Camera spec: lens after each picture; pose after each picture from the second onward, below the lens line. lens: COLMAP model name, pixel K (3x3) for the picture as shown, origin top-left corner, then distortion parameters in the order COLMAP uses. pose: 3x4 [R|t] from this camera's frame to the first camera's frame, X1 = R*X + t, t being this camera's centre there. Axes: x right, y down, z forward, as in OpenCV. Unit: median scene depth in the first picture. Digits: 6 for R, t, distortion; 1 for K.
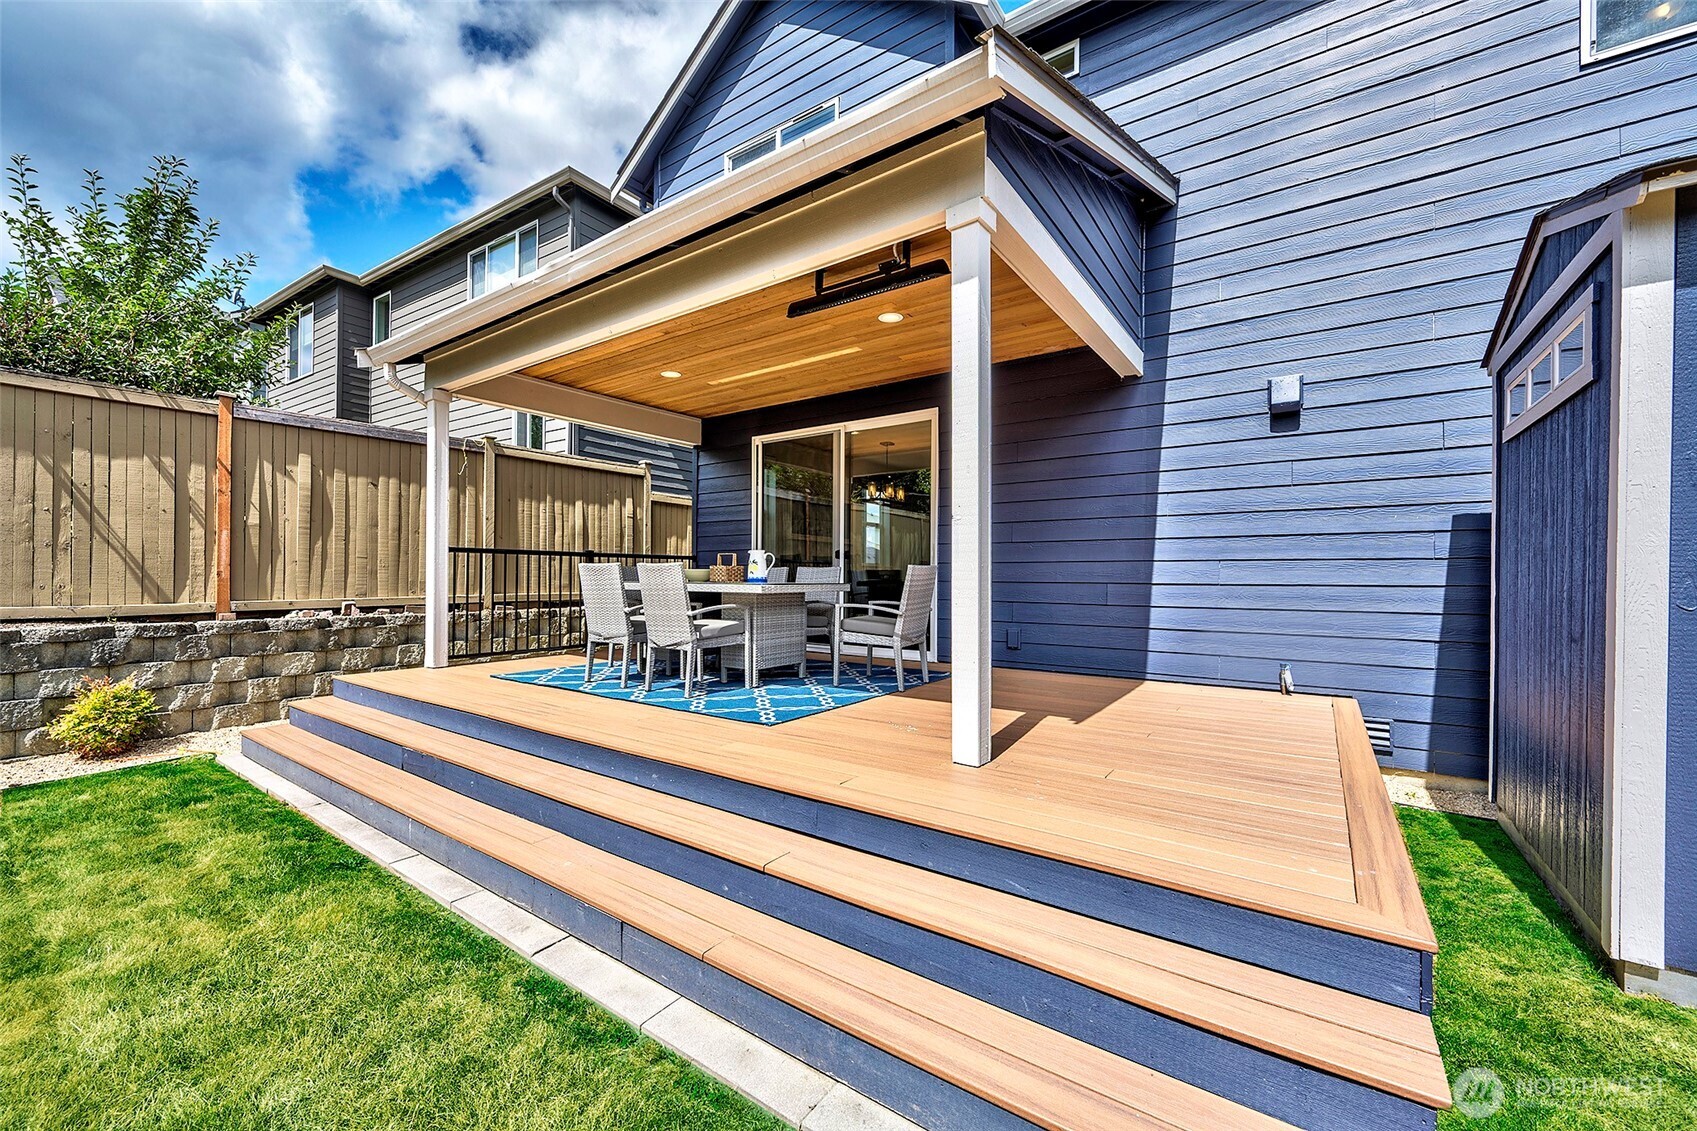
lens RADIAL K [[665.8, 0, 851.6], [0, 665.8, 570.6], [0, 0, 1]] dist [-0.000498, -0.000011]
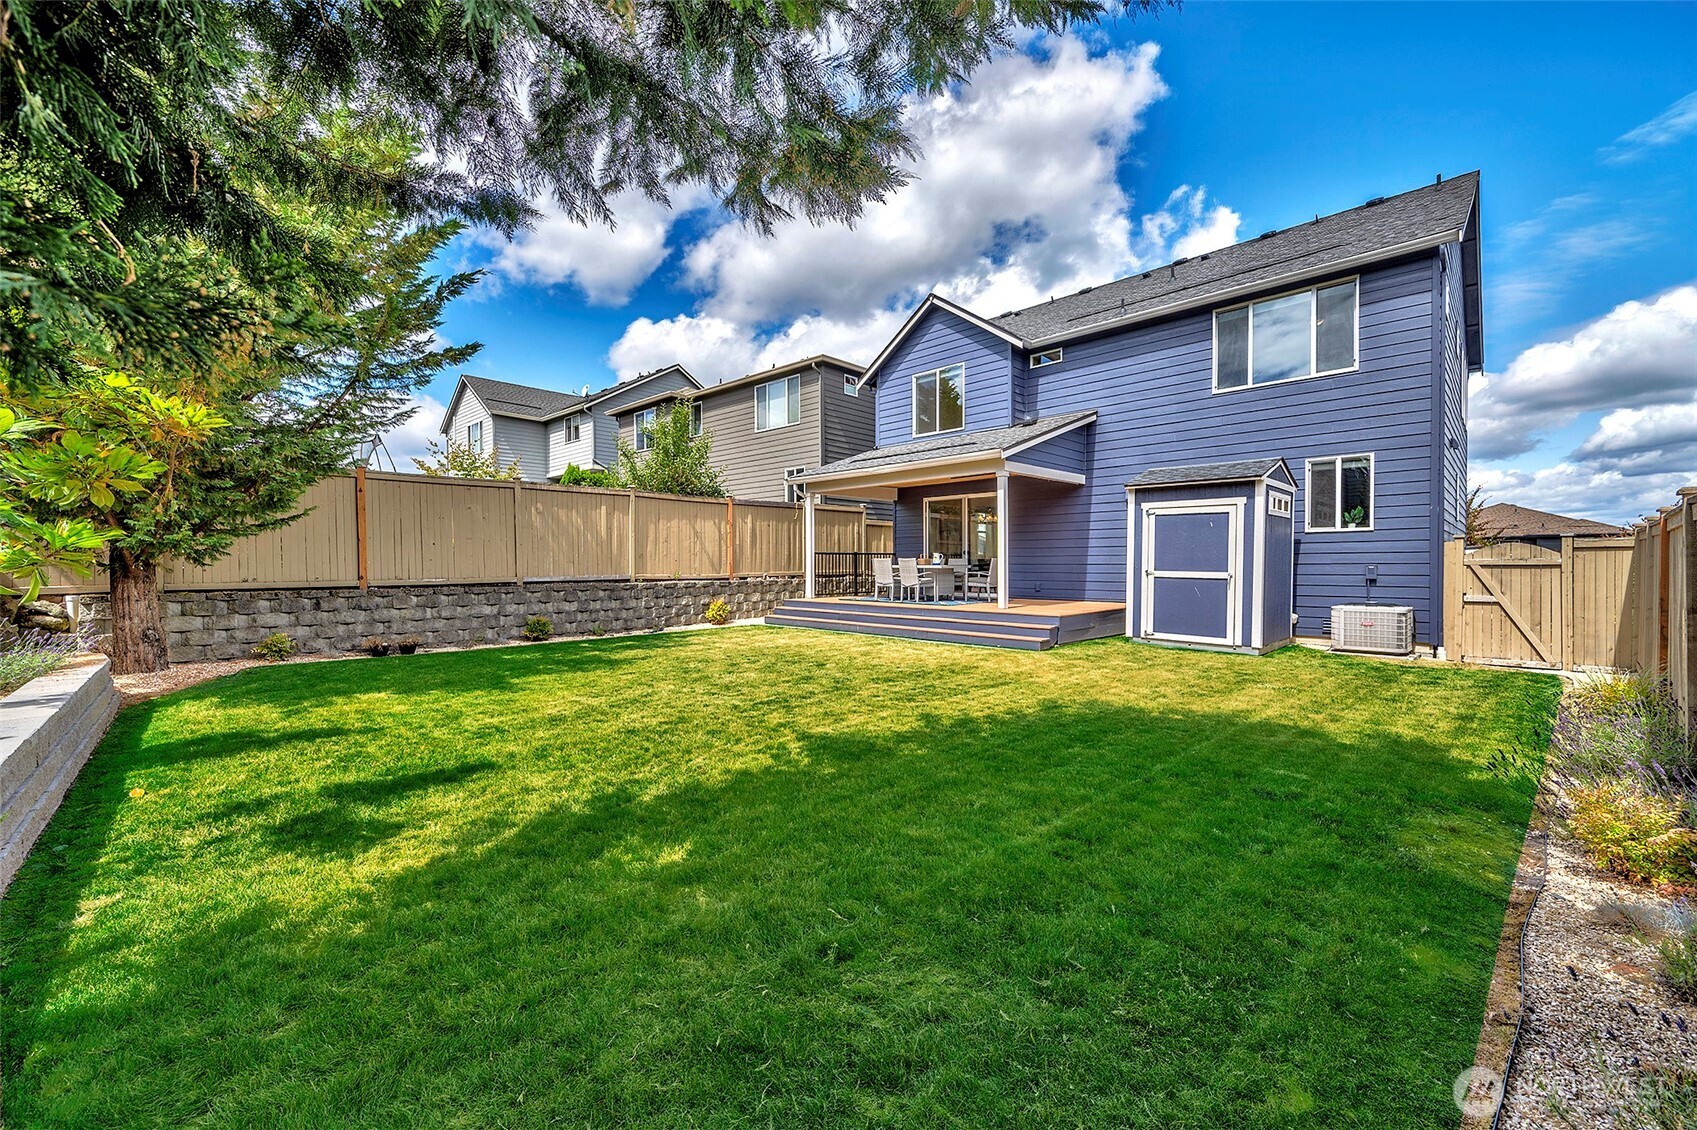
lens RADIAL K [[665.8, 0, 851.6], [0, 665.8, 570.1], [0, 0, 1]] dist [-0.000498, -0.000011]
pose [[0.985356, -0.005492, -0.170423, -0.016940], [0.009683, 0.999670, 0.023774, -0.026689], [0.170236, -0.025076, 0.985084, -1.609735]]
